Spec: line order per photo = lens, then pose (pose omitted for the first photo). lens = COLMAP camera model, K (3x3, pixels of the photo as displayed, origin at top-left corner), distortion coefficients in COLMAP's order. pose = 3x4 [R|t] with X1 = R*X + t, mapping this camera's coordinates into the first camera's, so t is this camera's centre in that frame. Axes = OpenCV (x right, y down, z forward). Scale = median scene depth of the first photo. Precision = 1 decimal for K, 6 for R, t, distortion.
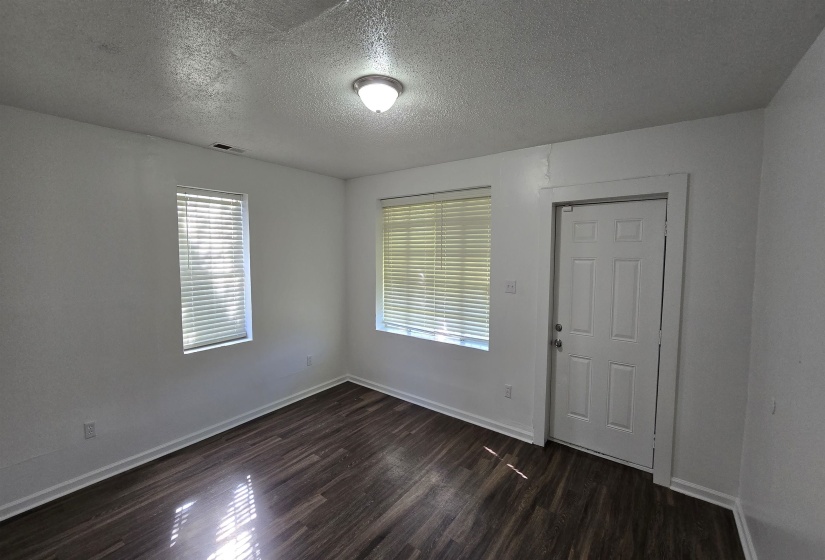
lens RADIAL K [[339.9, 0, 411.4], [0, 339.9, 278.0], [0, 0, 1]] dist [0.003129, 0.001231]
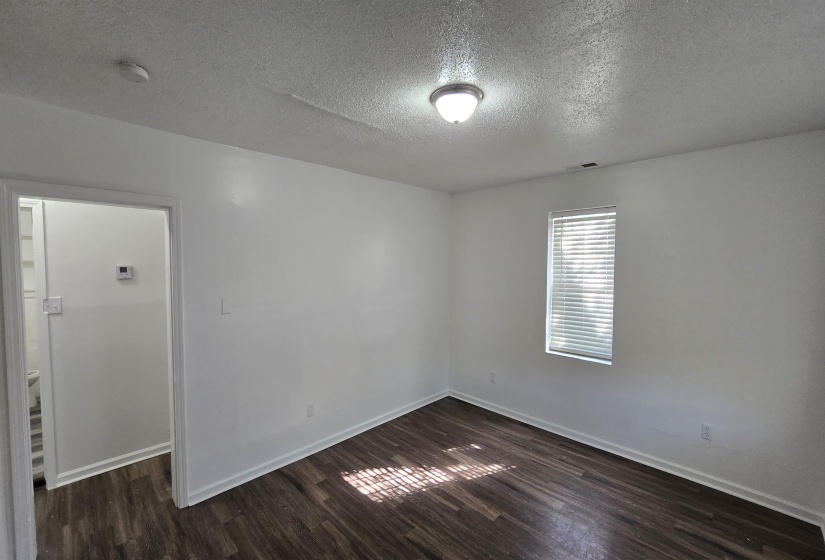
lens RADIAL K [[339.9, 0, 407.7], [0, 339.9, 280.1], [0, 0, 1]] dist [0.003129, 0.001231]
pose [[-0.135769, 0.047453, -0.989604, 0.532390], [-0.079704, 0.995092, 0.058651, -0.055723], [0.987529, 0.086838, -0.131320, 0.608476]]
